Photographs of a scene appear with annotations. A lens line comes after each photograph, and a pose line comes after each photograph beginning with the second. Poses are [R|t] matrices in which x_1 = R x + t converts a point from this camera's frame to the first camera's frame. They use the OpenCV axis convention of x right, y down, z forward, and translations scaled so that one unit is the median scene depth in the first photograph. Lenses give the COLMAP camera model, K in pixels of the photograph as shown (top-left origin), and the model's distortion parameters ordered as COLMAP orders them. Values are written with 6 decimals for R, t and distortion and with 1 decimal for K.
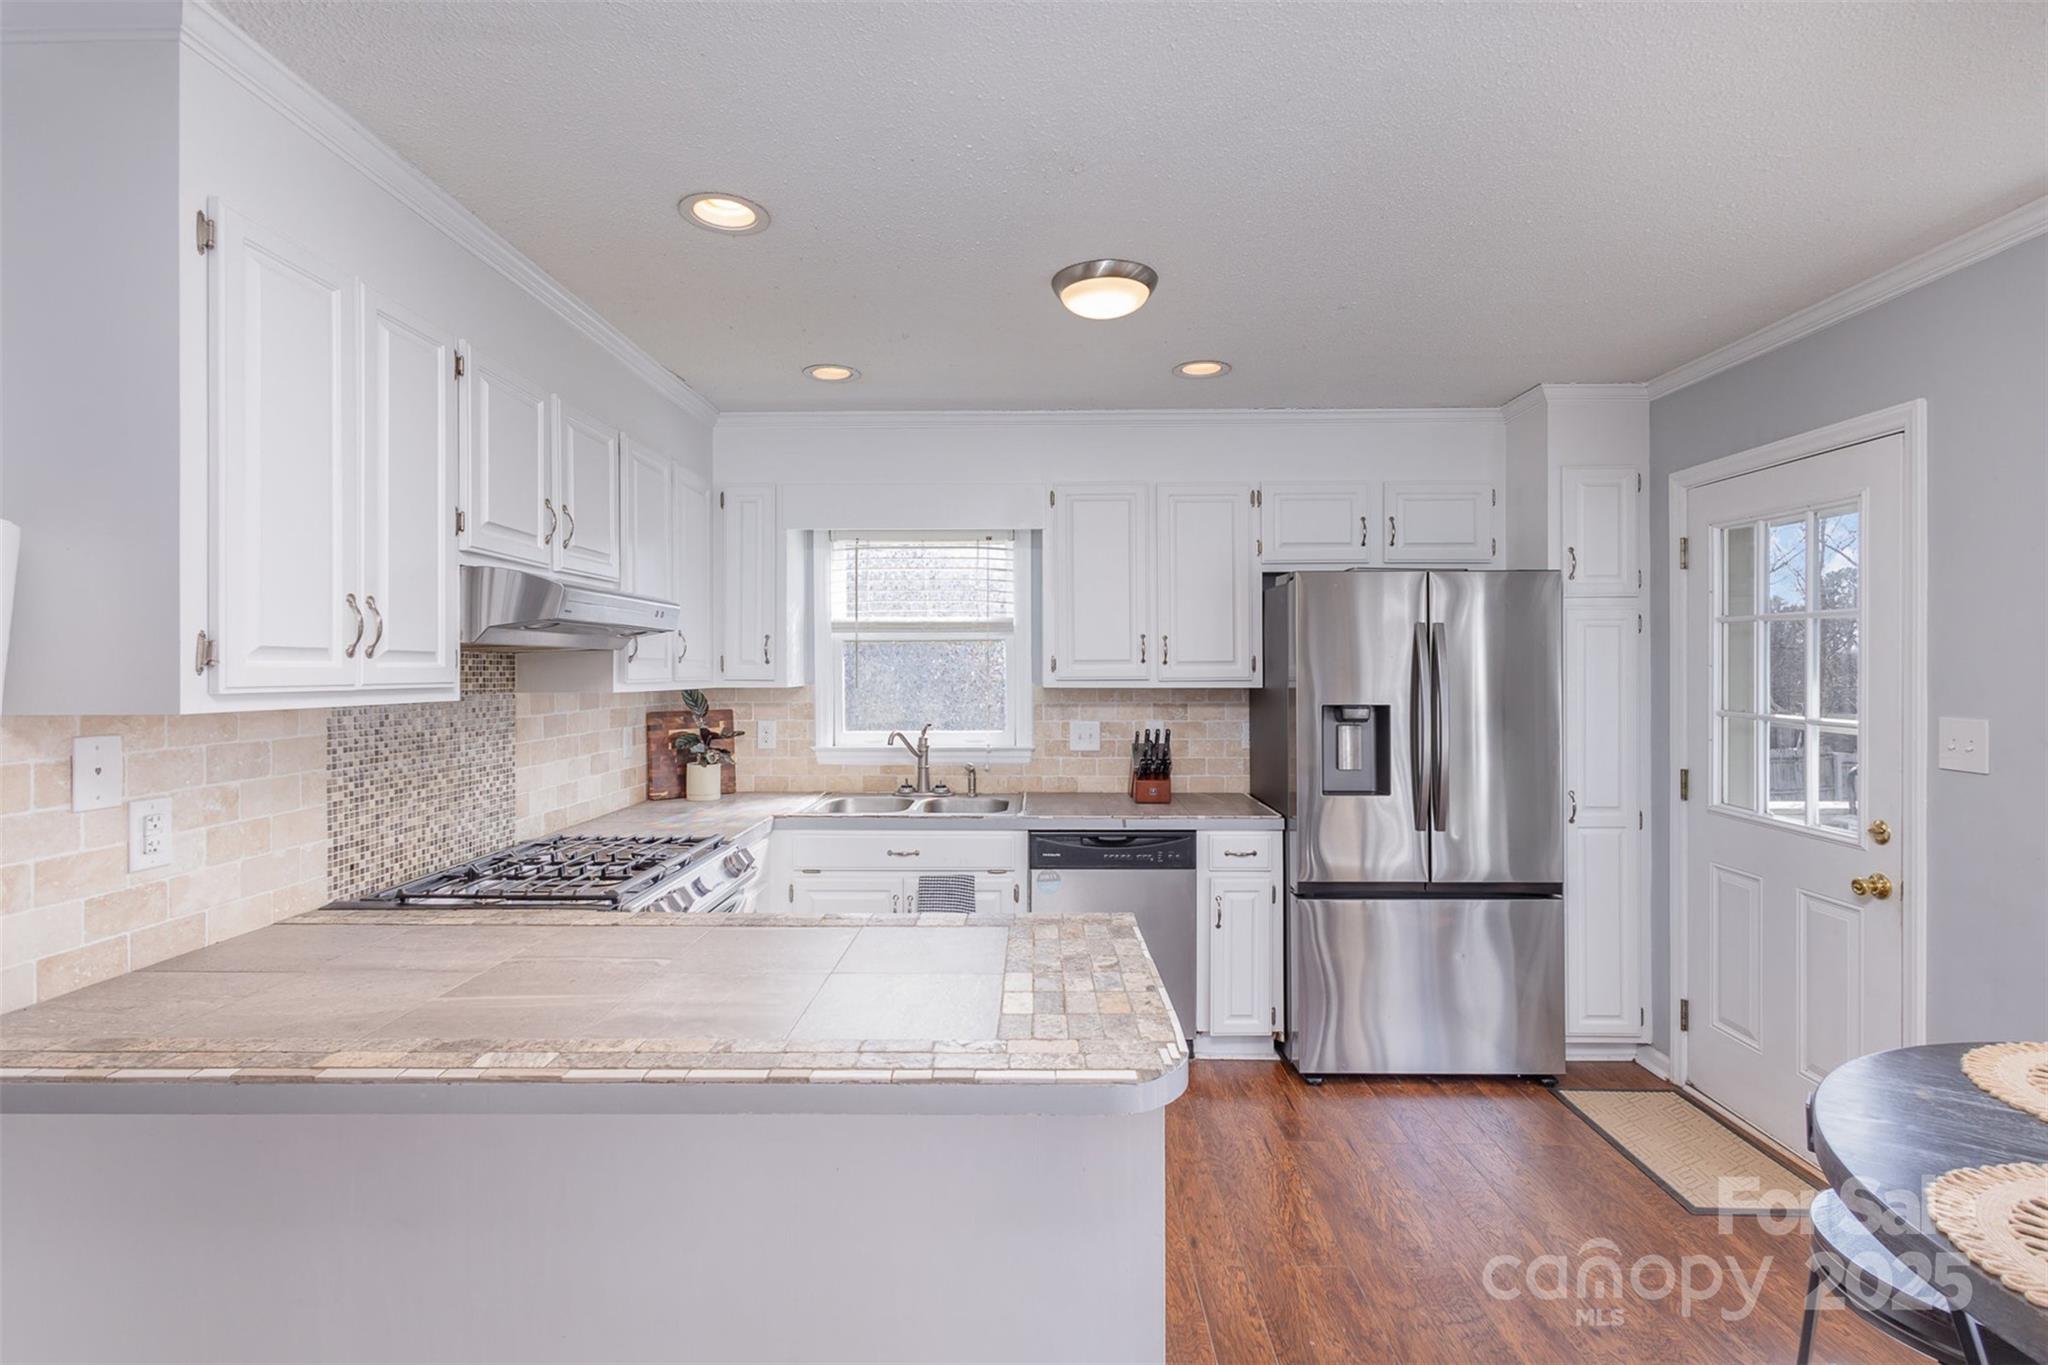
lens RADIAL K [[941.5, 0, 1039.4], [0, 941.5, 664.6], [0, 0, 1]] dist [0.015033, -0.000181]
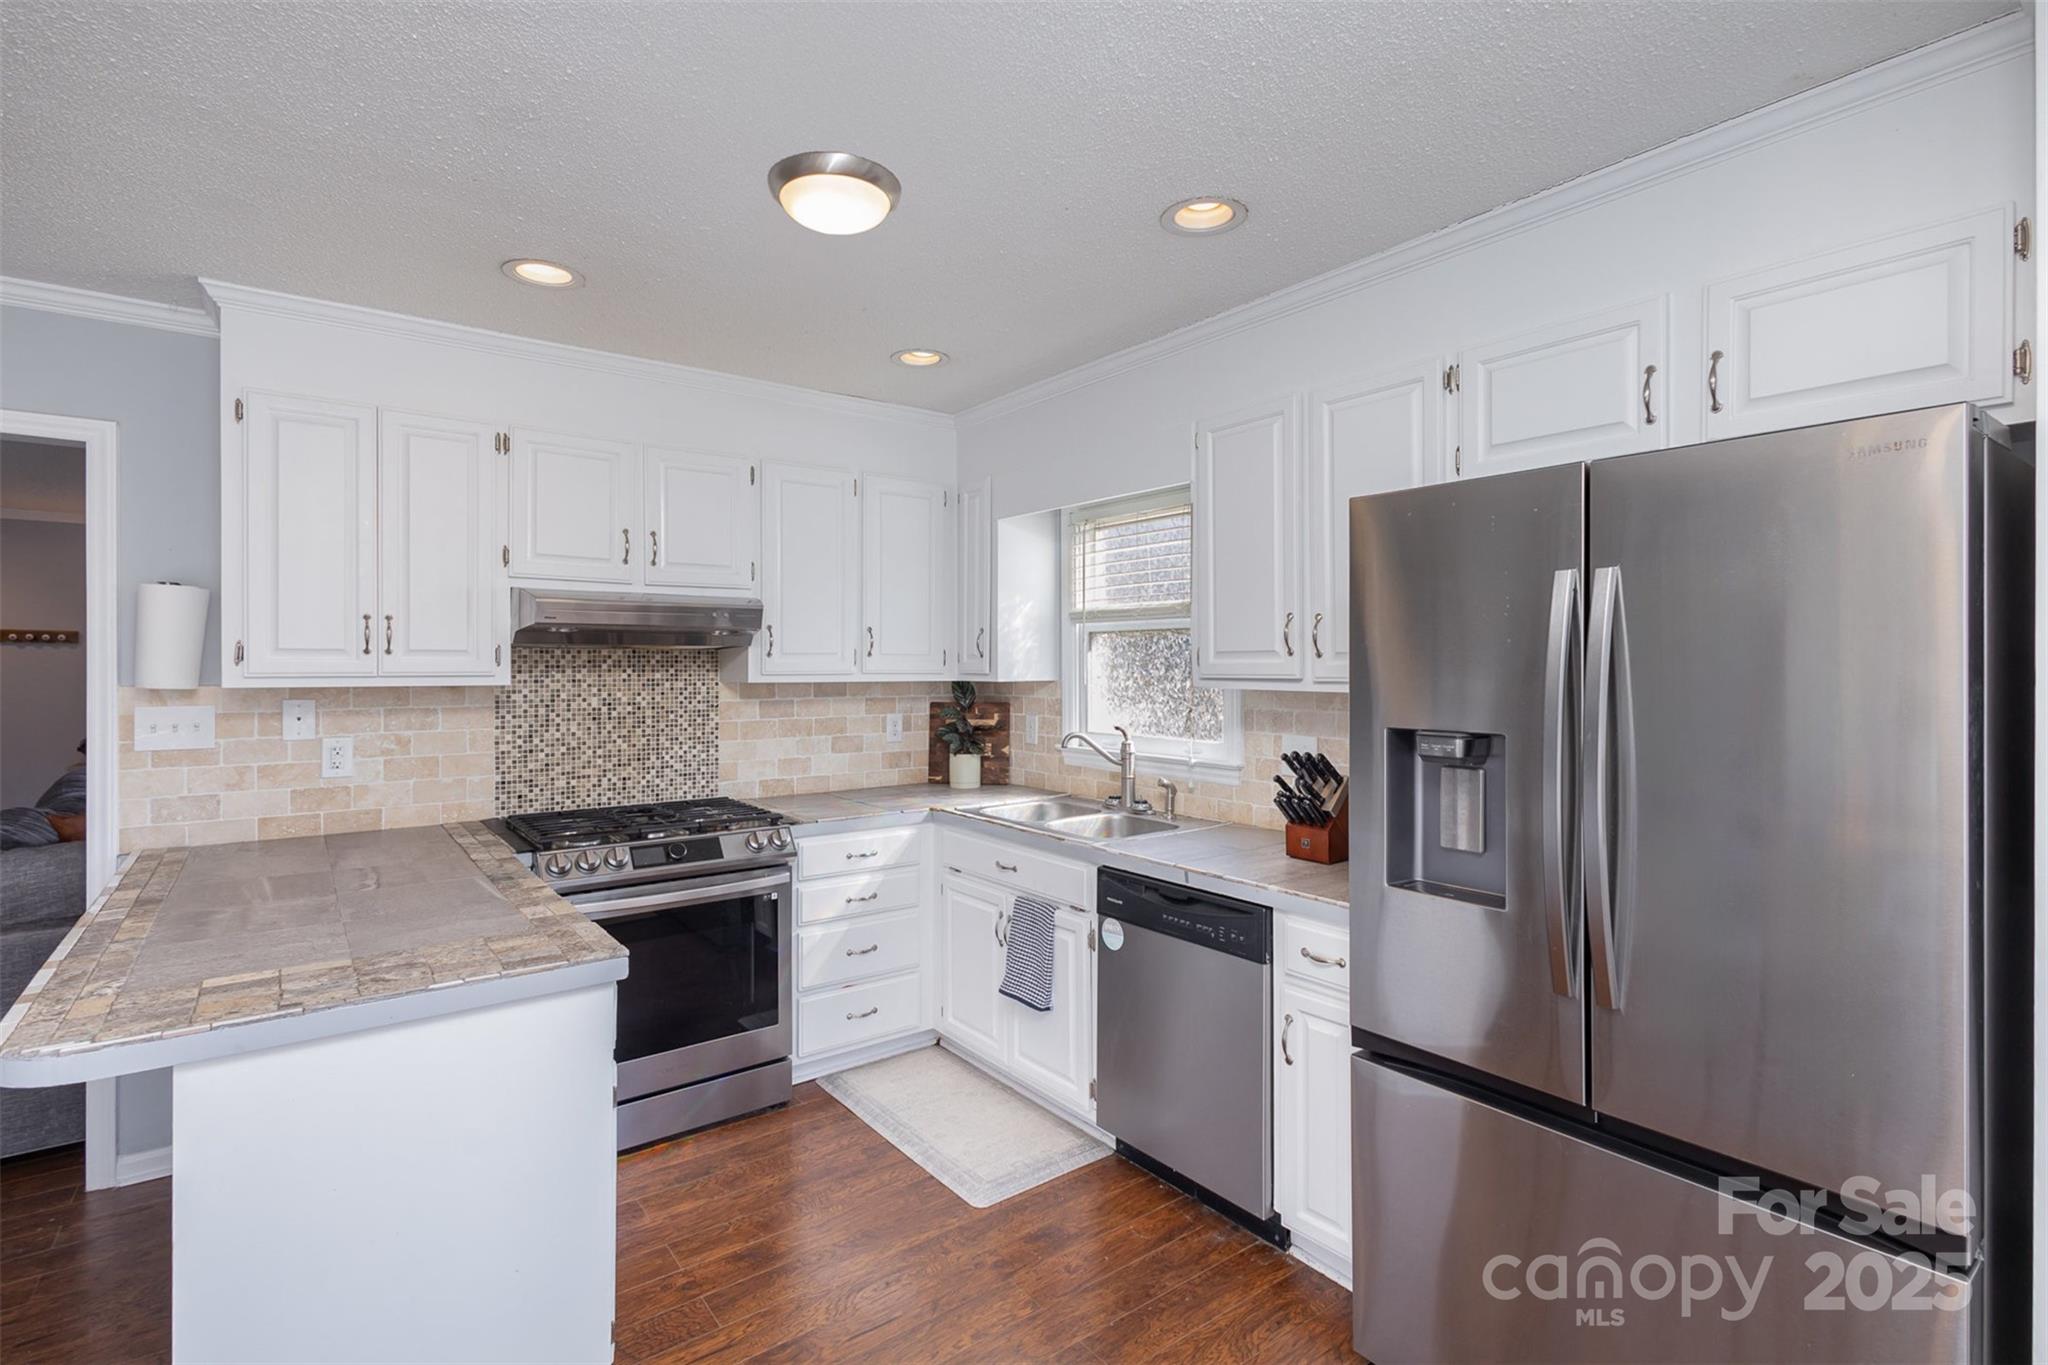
lens RADIAL K [[965.4, 0, 1024.0], [0, 965.4, 663.5], [0, 0, 1]] dist [0.019295, 0.000242]
pose [[0.608763, 0.001375, -0.793351, 0.840796], [0.002201, 0.999992, 0.003422, 0.003410], [0.793349, -0.003830, 0.608755, 0.630705]]
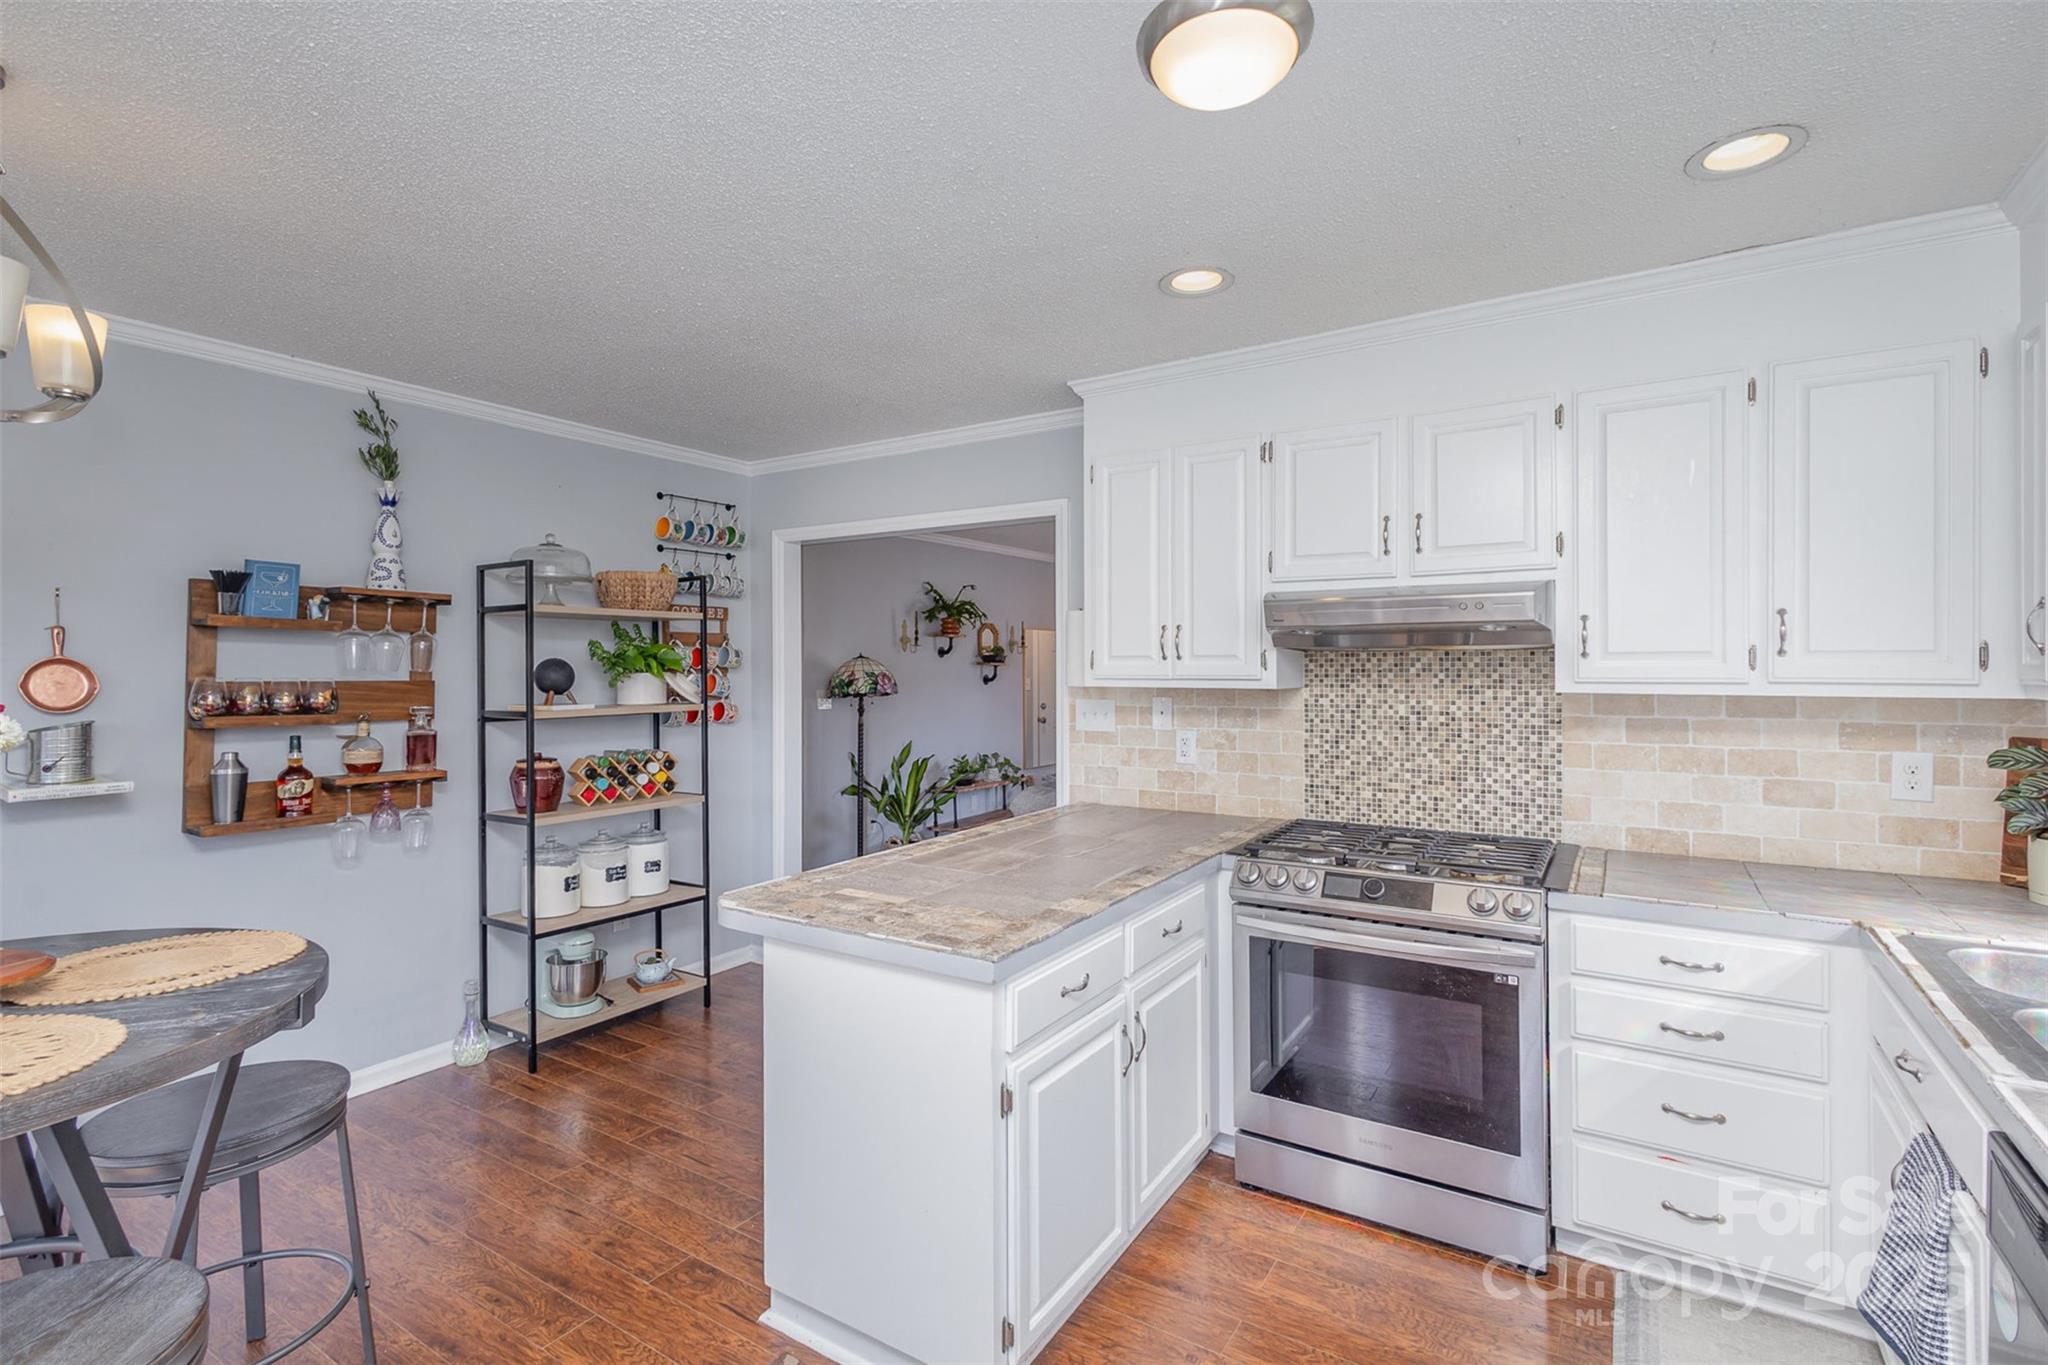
lens RADIAL K [[965.4, 0, 1024.0], [0, 965.4, 663.5], [0, 0, 1]] dist [0.019295, 0.000242]
pose [[-0.526727, 0.001513, -0.850033, 0.691417], [0.007224, 0.999970, -0.002696, 0.001808], [0.850004, -0.007561, -0.526722, 1.238875]]
